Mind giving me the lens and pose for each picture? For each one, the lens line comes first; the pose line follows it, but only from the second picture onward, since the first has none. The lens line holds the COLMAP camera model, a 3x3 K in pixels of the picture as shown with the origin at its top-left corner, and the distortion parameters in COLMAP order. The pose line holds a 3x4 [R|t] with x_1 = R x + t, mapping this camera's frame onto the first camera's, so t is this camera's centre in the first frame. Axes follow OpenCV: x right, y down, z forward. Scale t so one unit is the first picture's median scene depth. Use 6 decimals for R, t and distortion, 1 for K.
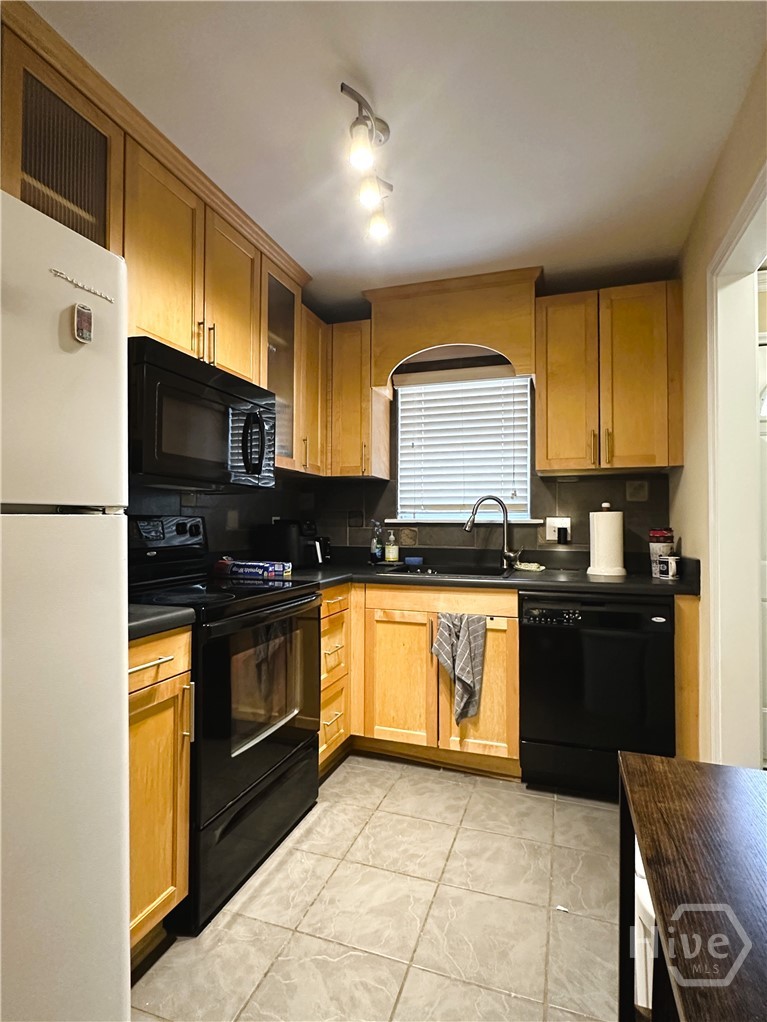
lens RADIAL K [[518.1, 0, 389.5], [0, 518.1, 511.1], [0, 0, 1]] dist [-0.000987, 0.000589]
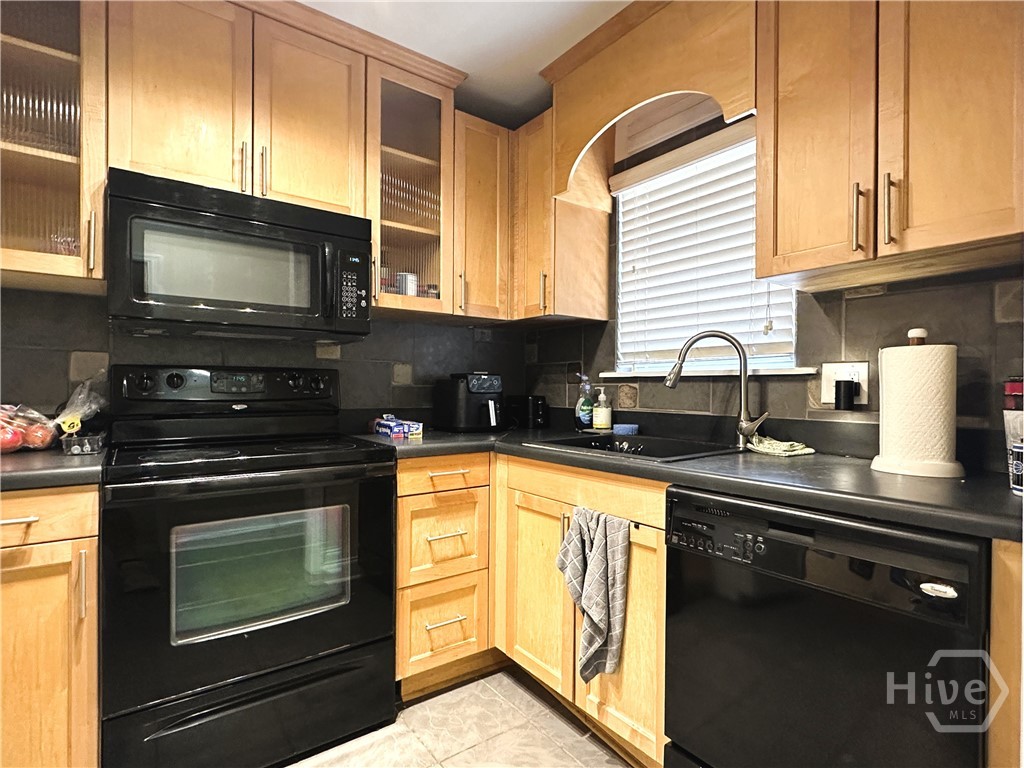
lens RADIAL K [[519.1, 0, 513.2], [0, 519.1, 388.3], [0, 0, 1]] dist [-0.000987, 0.000589]
pose [[0.827803, 0.000864, -0.561018, 0.351351], [0.011756, 0.999753, 0.018885, 0.025439], [0.560895, -0.022228, 0.827588, 0.343775]]
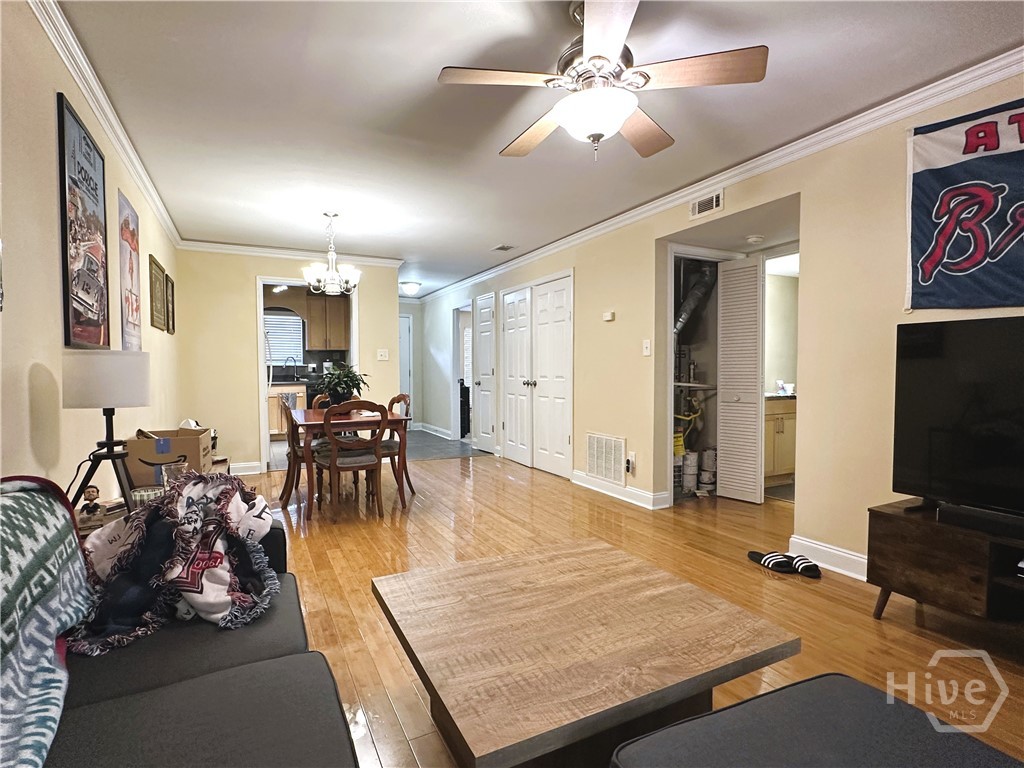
lens RADIAL K [[519.1, 0, 514.5], [0, 519.1, 381.4], [0, 0, 1]] dist [-0.000987, 0.000589]
pose [[0.695628, -0.028999, 0.717817, -1.091248], [-0.008207, 0.998799, 0.048303, -0.044648], [-0.718356, -0.039493, 0.694554, -2.081726]]
